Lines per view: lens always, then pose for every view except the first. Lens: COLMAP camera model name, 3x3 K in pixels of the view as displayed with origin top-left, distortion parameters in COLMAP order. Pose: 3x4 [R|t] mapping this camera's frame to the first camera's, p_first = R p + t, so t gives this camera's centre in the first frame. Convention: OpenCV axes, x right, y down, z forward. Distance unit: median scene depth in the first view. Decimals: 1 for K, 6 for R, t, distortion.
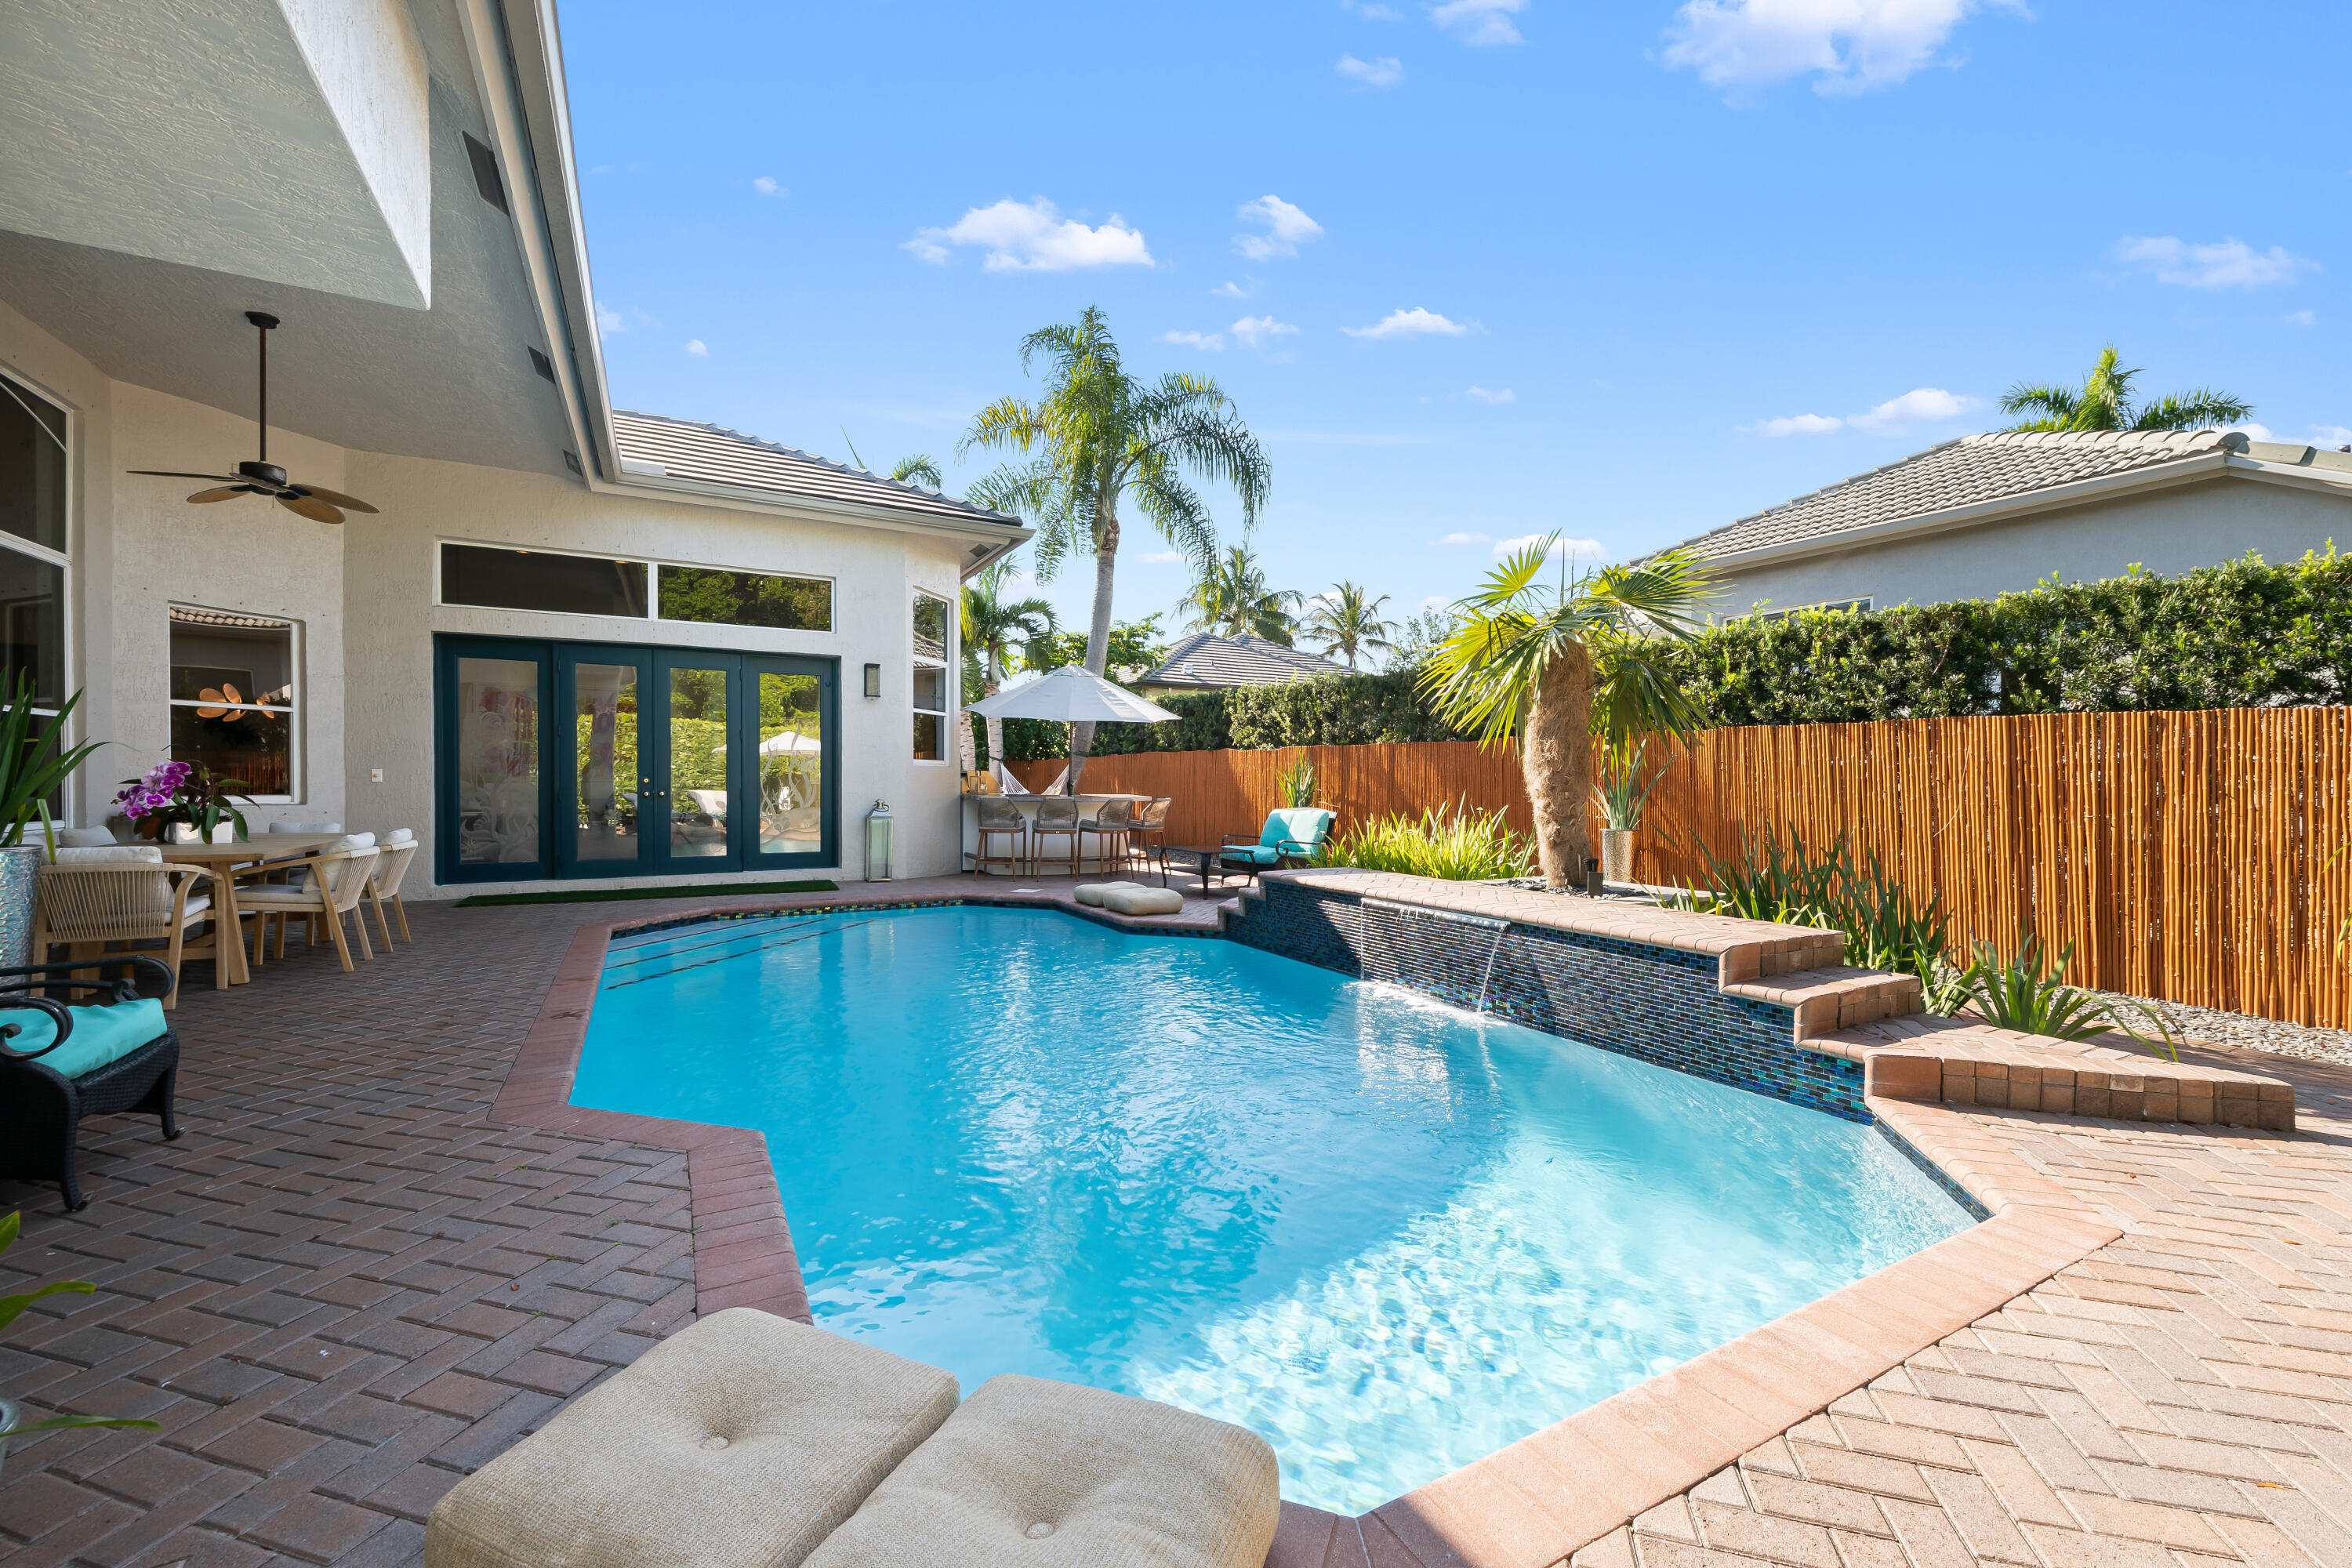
lens RADIAL K [[933.3, 0, 1188.0], [0, 933.3, 794.1], [0, 0, 1]] dist [0.001706, -0.003253]
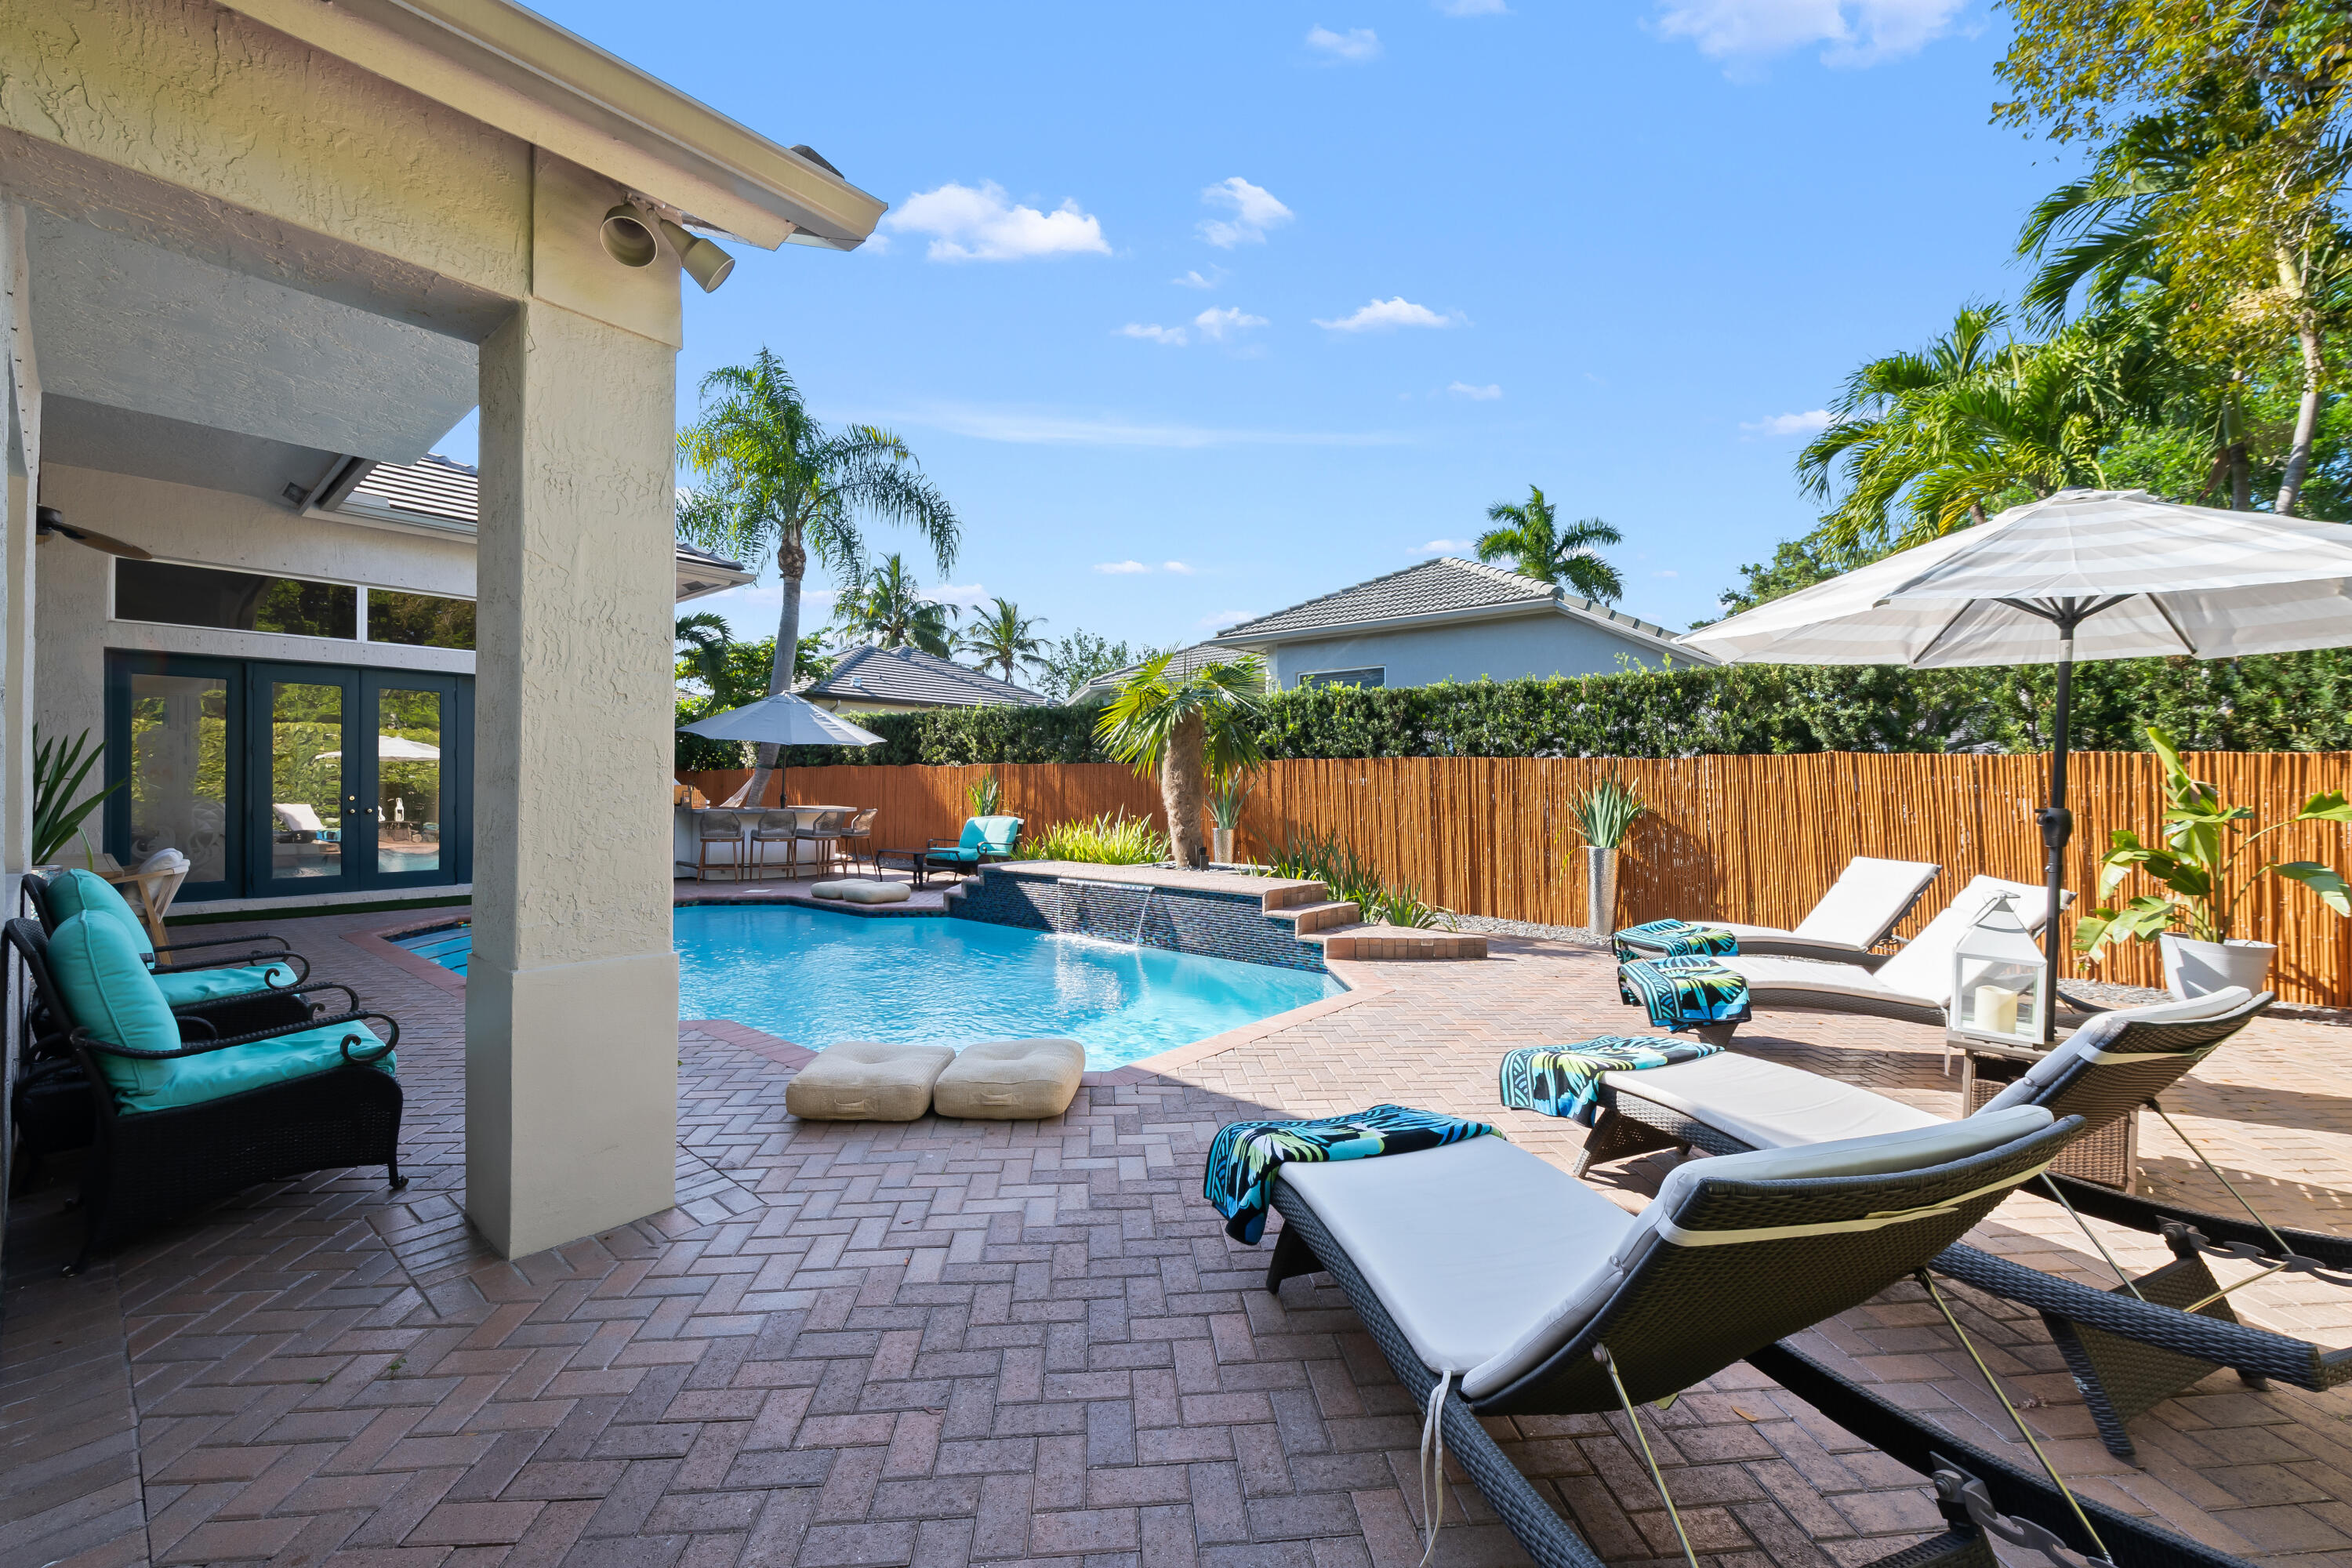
lens RADIAL K [[928.4, 0, 1187.6], [0, 928.4, 782.5], [0, 0, 1]] dist [0.000449, -0.002709]
pose [[0.931303, -0.000303, 0.364244, -0.105789], [0.006774, 0.999841, -0.016488, -0.009490], [-0.364181, 0.017823, 0.931158, -0.295077]]
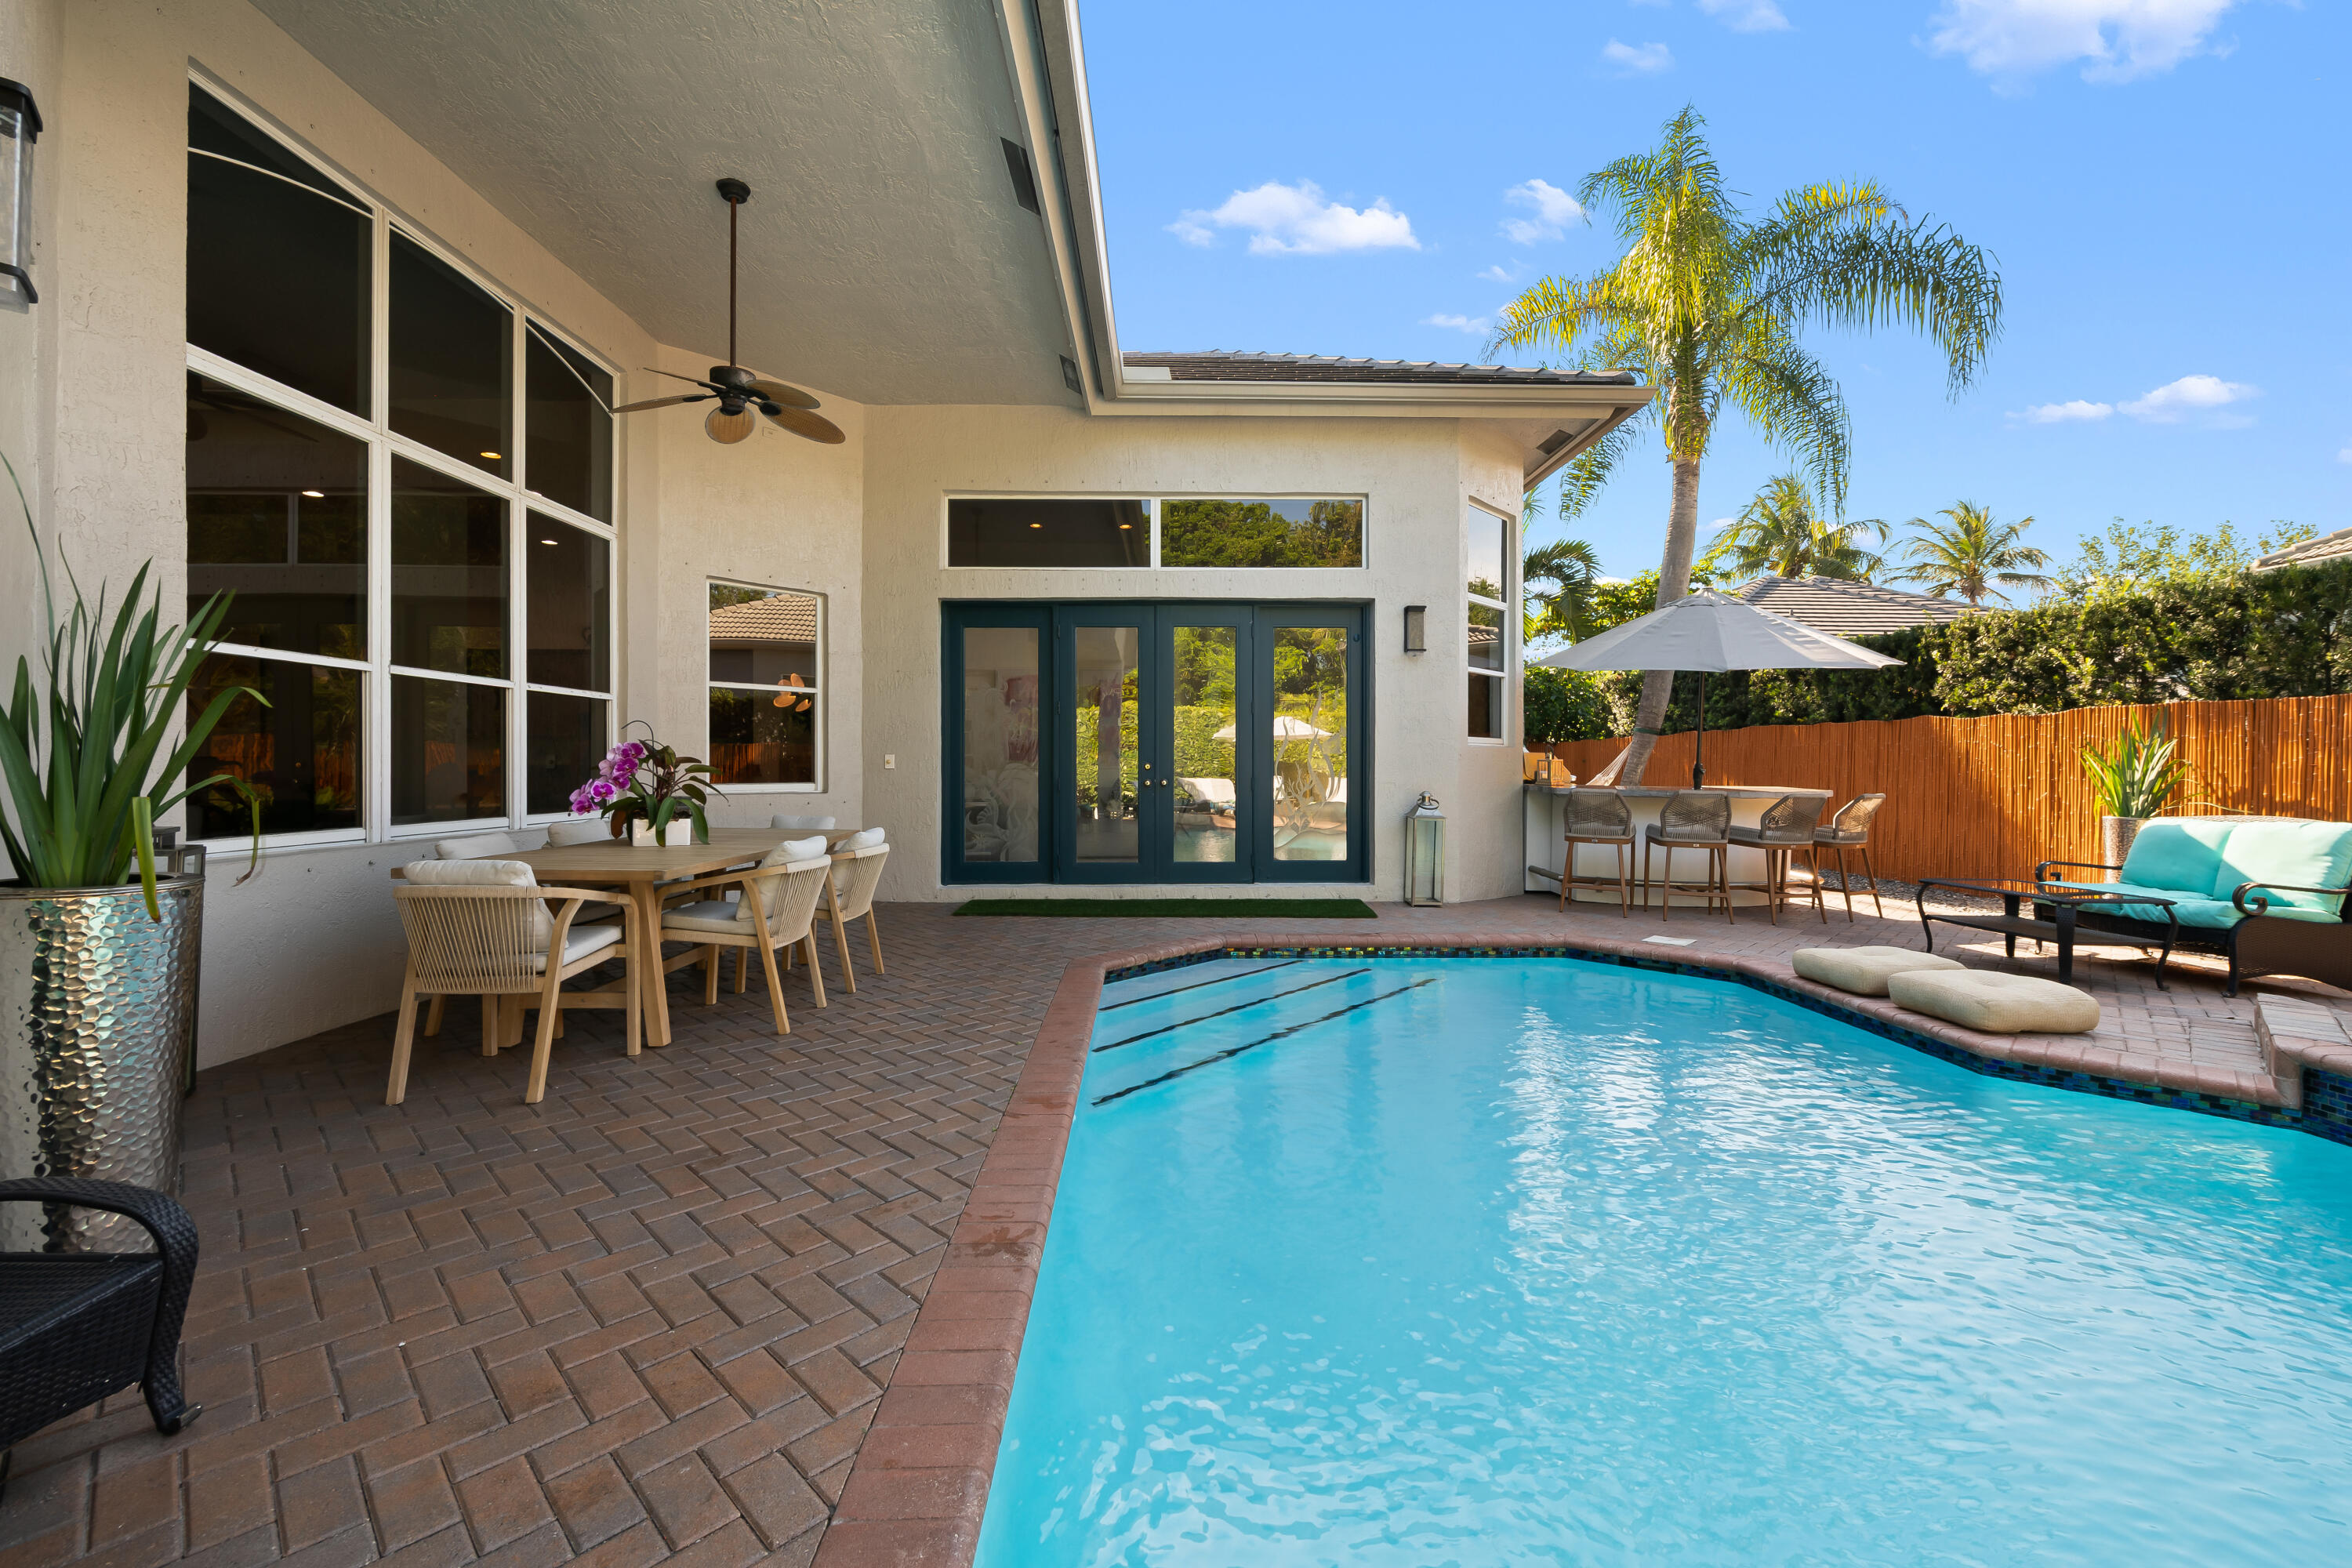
lens RADIAL K [[939.3, 0, 1184.1], [0, 939.3, 766.0], [0, 0, 1]] dist [-0.003210, -0.000297]
pose [[0.883192, -0.002662, -0.469003, -0.181010], [-0.005010, 0.999873, -0.015111, -0.002971], [0.468984, 0.015696, 0.883067, 0.314830]]
